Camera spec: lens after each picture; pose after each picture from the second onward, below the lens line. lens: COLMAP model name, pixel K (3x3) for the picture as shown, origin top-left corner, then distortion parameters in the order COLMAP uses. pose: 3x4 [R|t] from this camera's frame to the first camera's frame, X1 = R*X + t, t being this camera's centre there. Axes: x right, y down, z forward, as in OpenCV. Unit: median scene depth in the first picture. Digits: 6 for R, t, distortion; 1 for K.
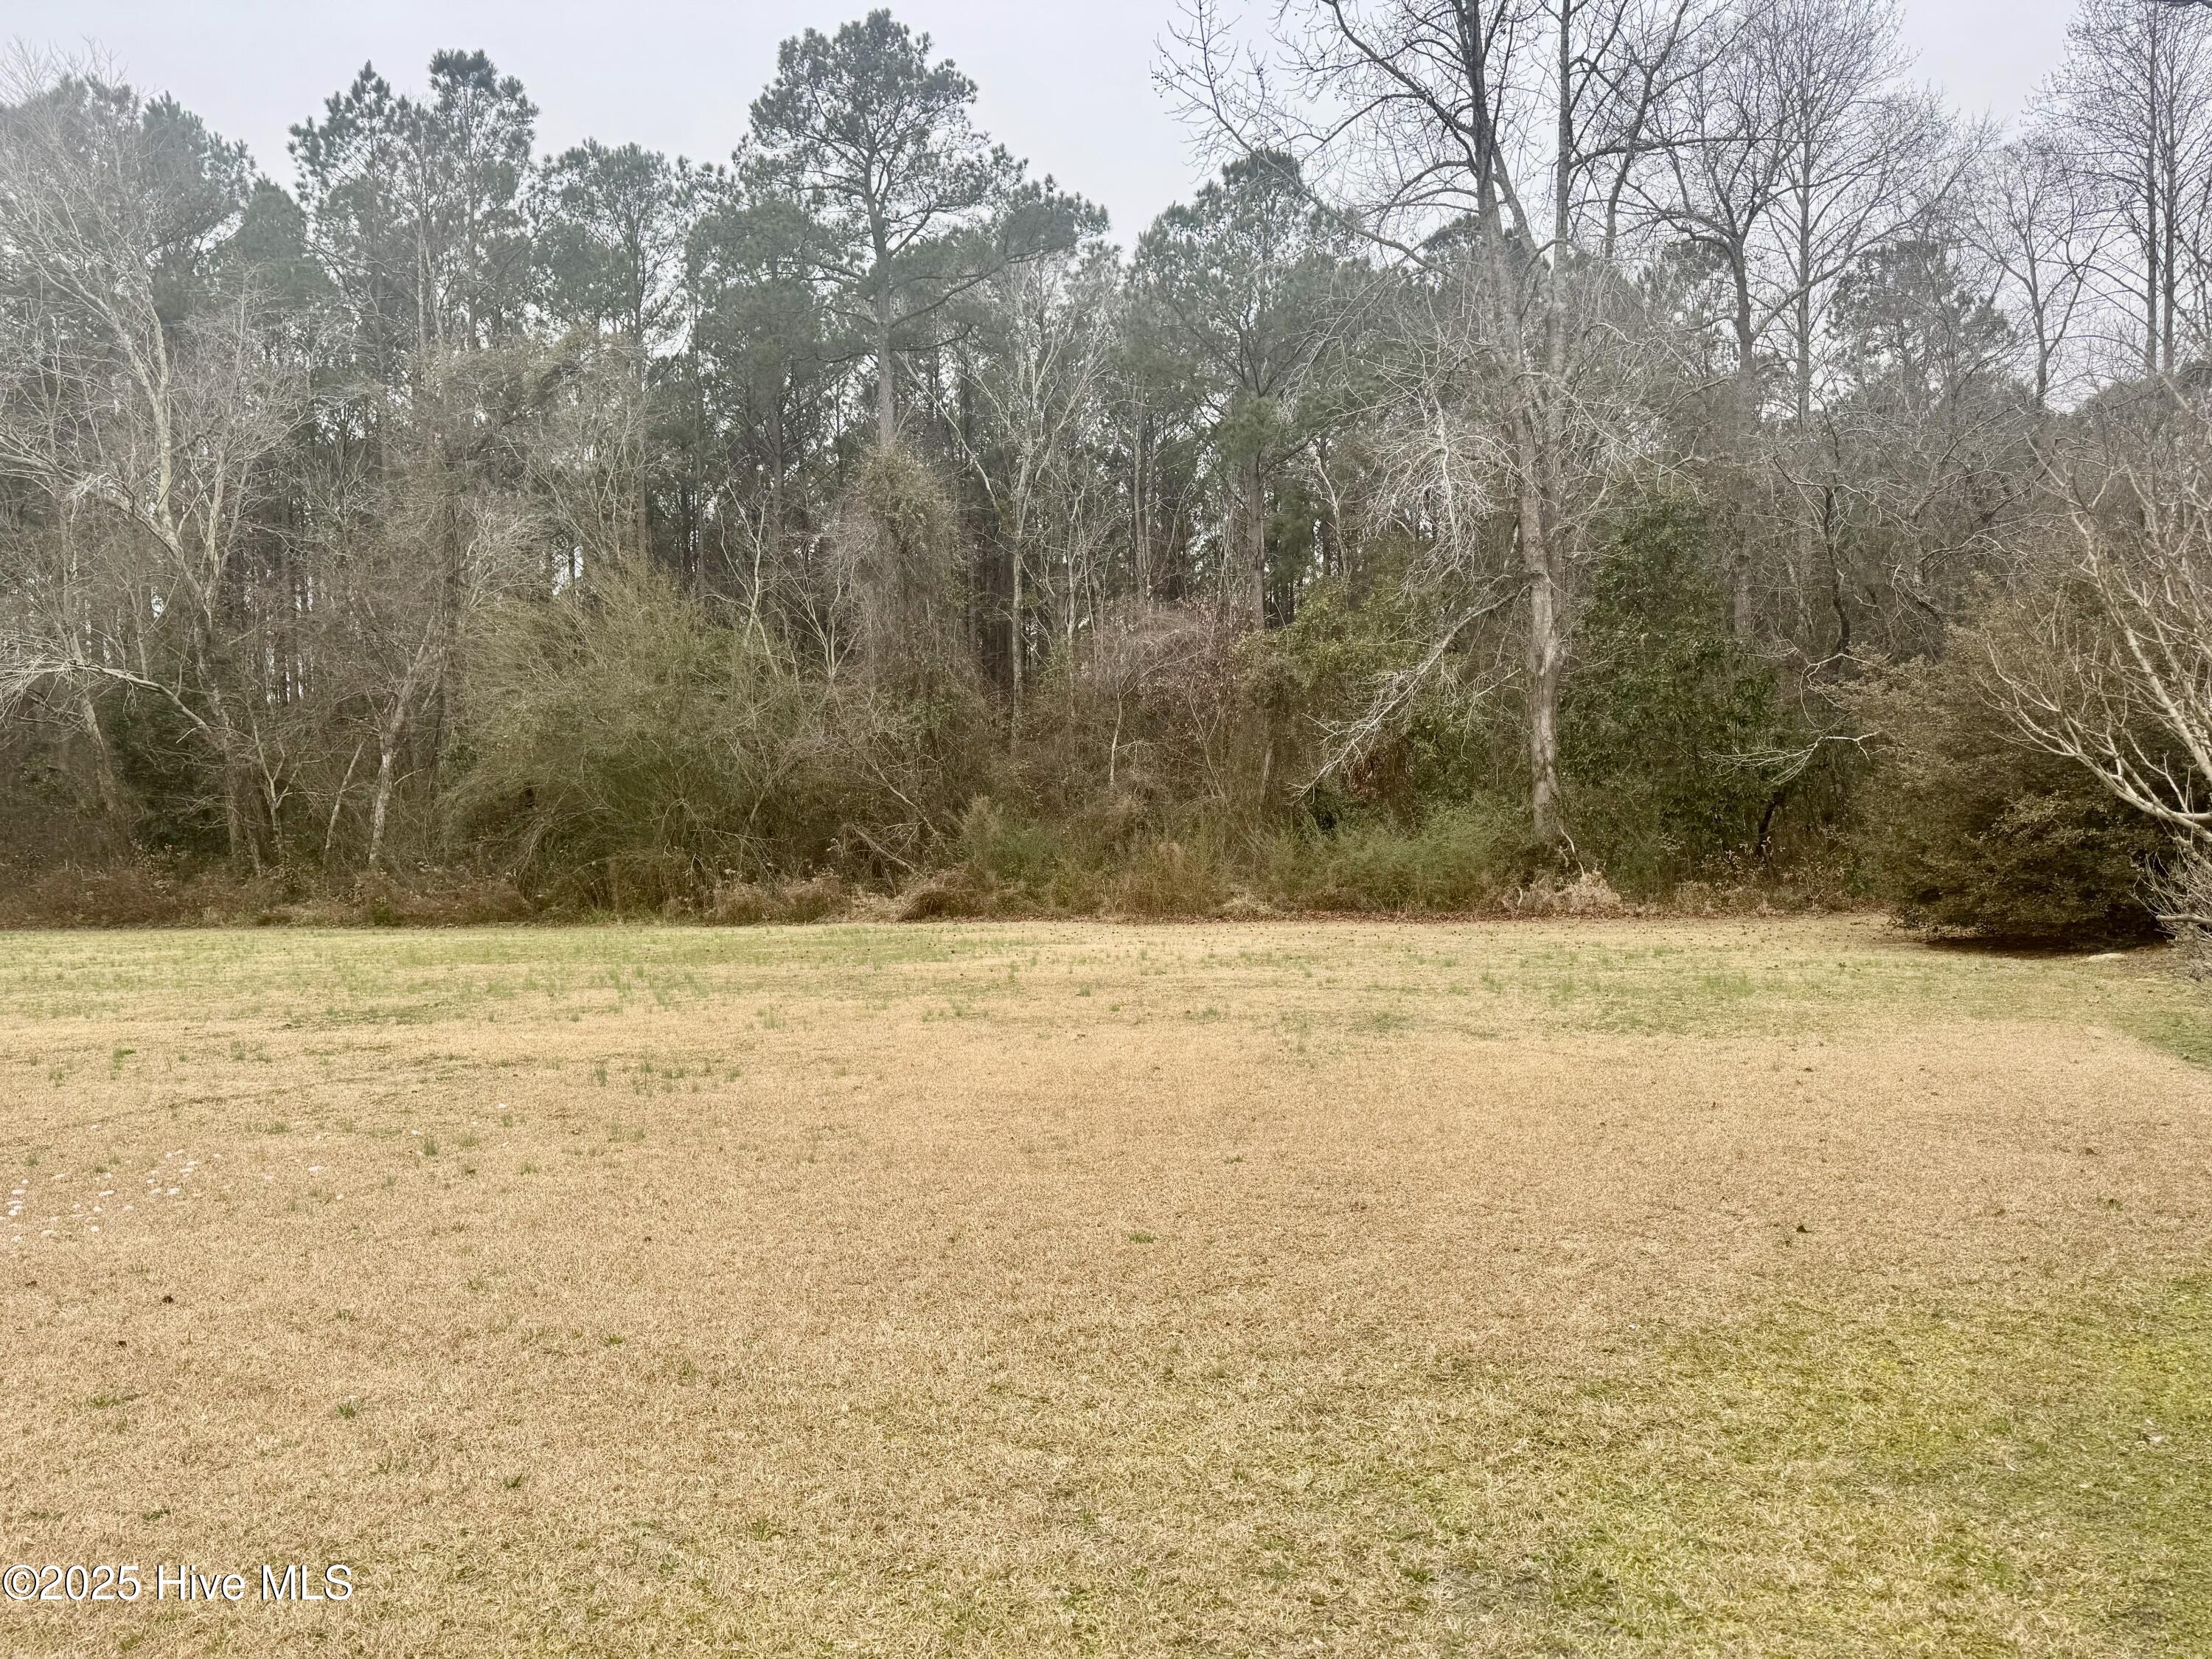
lens RADIAL K [[1578.3, 0, 1095.2], [0, 1578.3, 879.5], [0, 0, 1]] dist [0.082519, -0.113266]
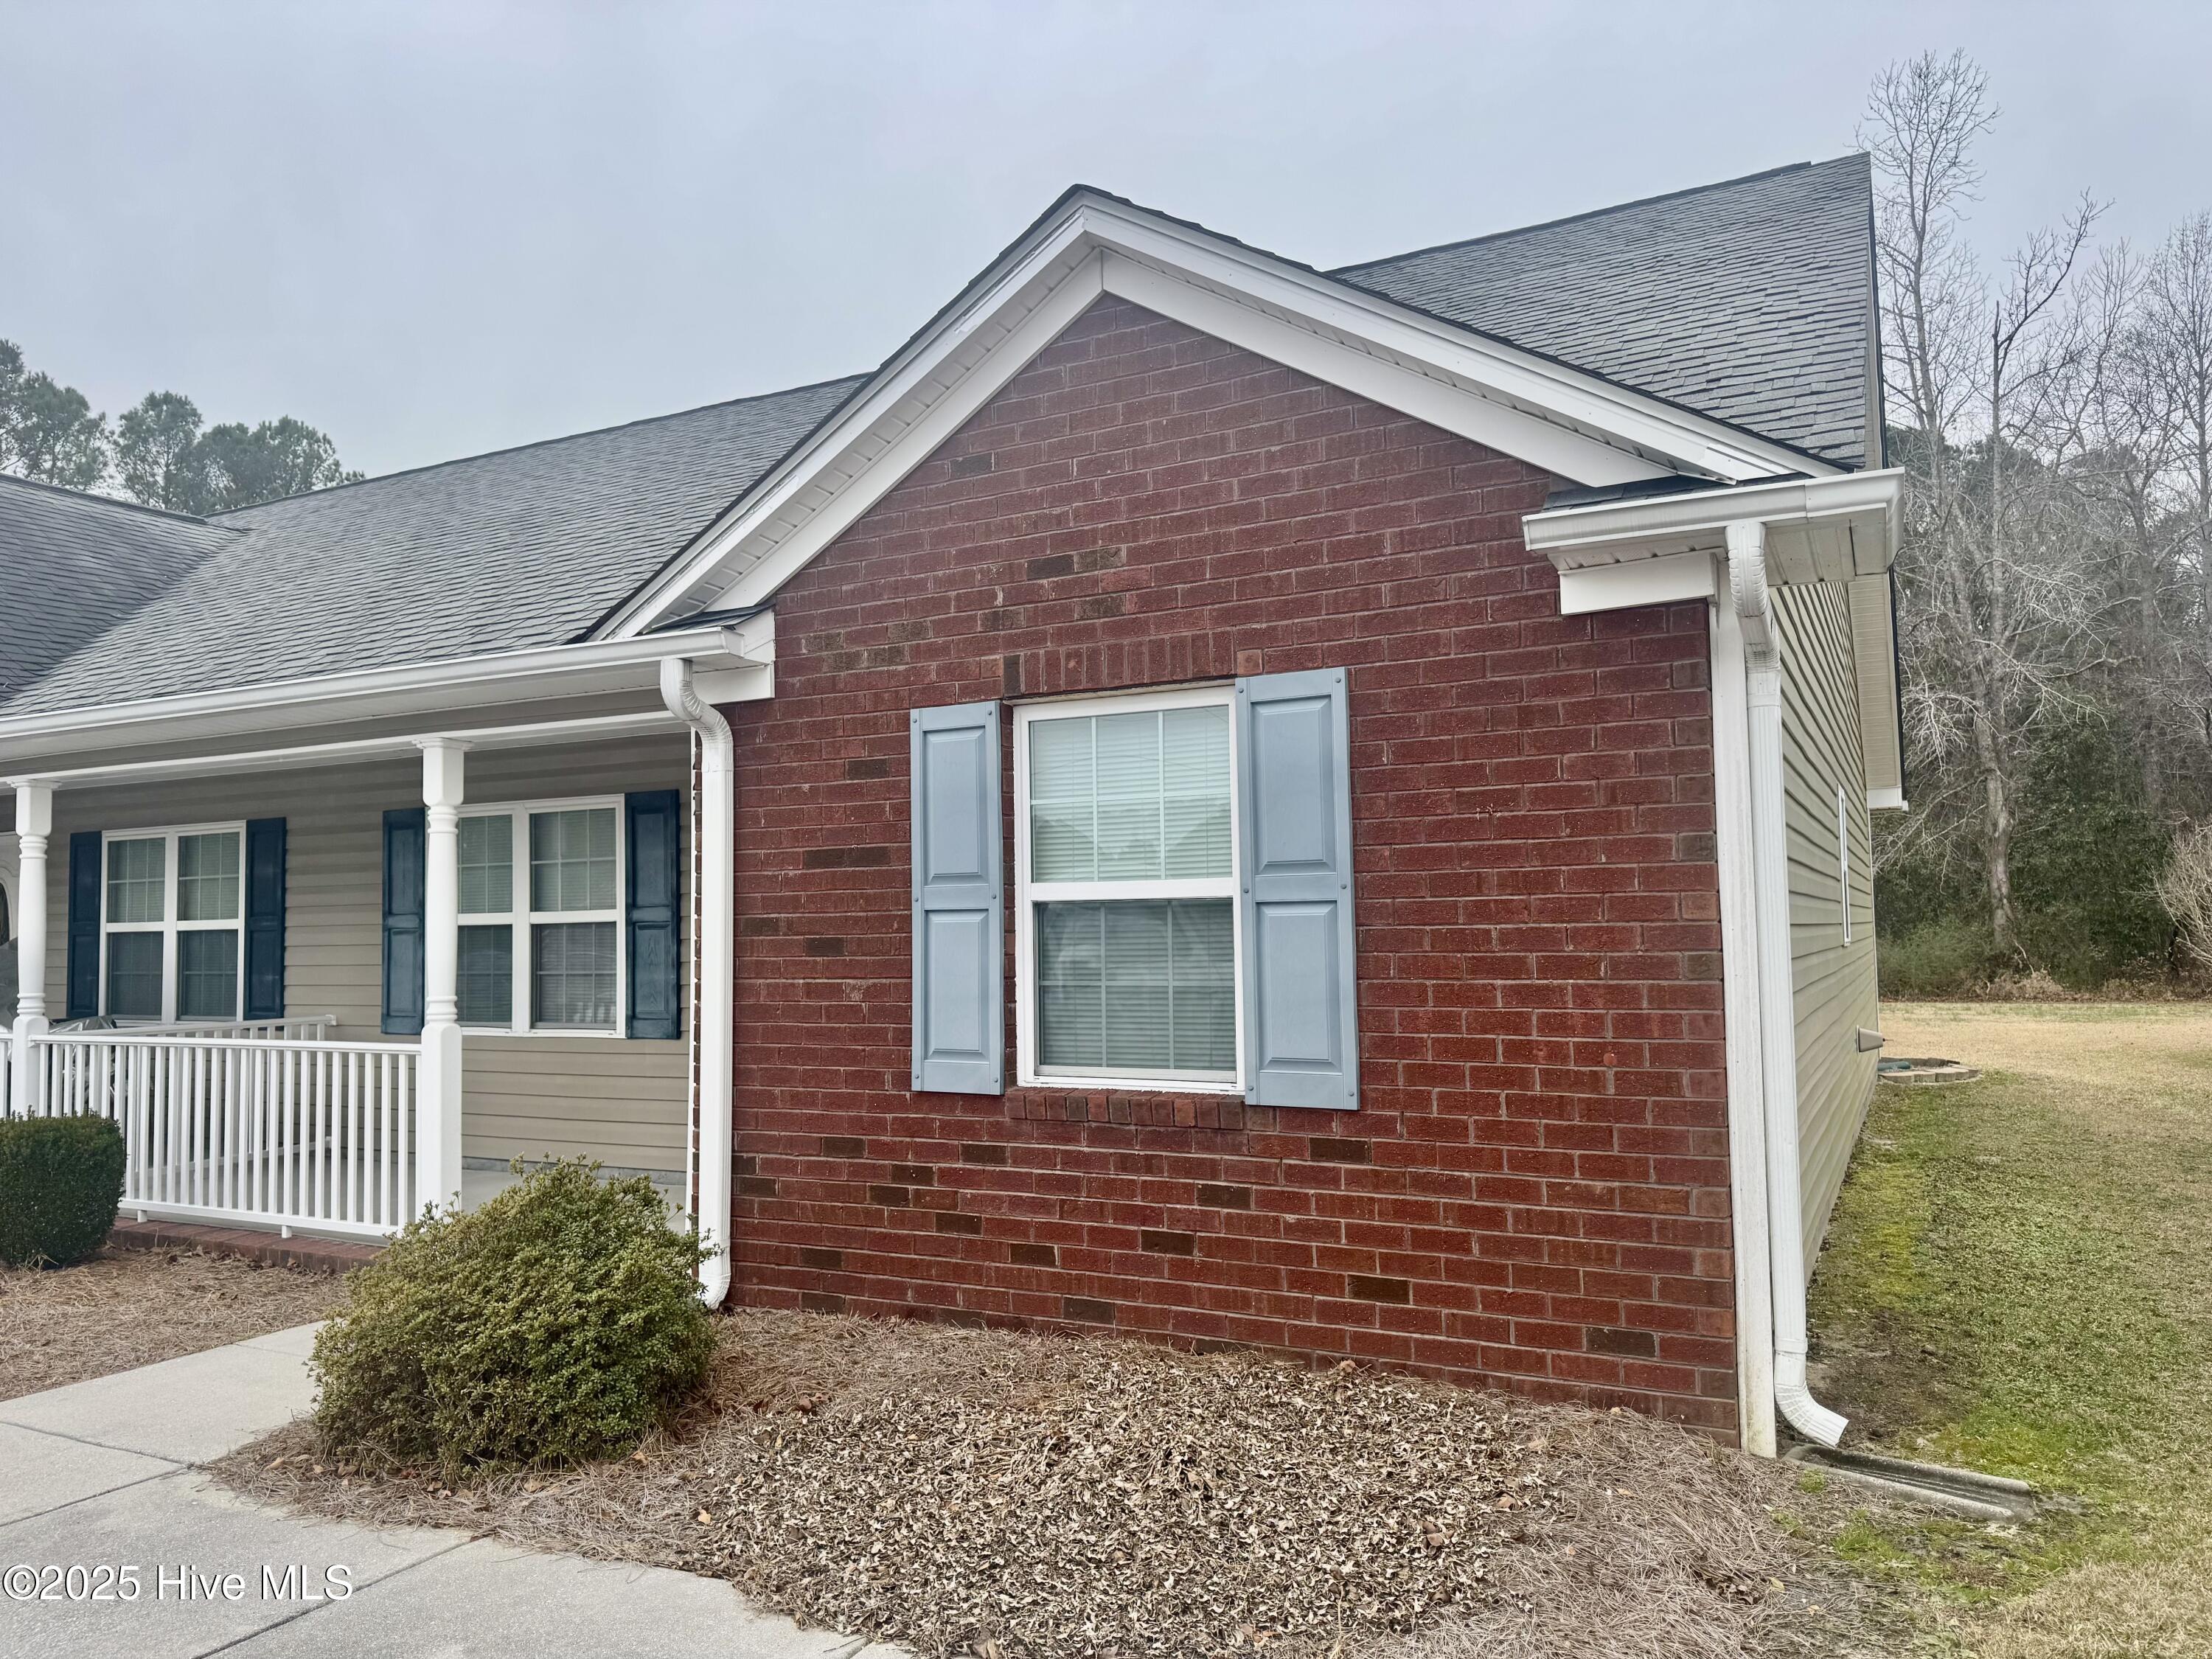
lens RADIAL K [[1578.3, 0, 1112.9], [0, 1578.3, 848.5], [0, 0, 1]] dist [0.082519, -0.113266]
pose [[0.978643, -0.004622, -0.205515, -0.210155], [-0.014772, 0.995582, -0.092731, 0.030645], [0.205035, 0.093786, 0.974251, -0.596378]]
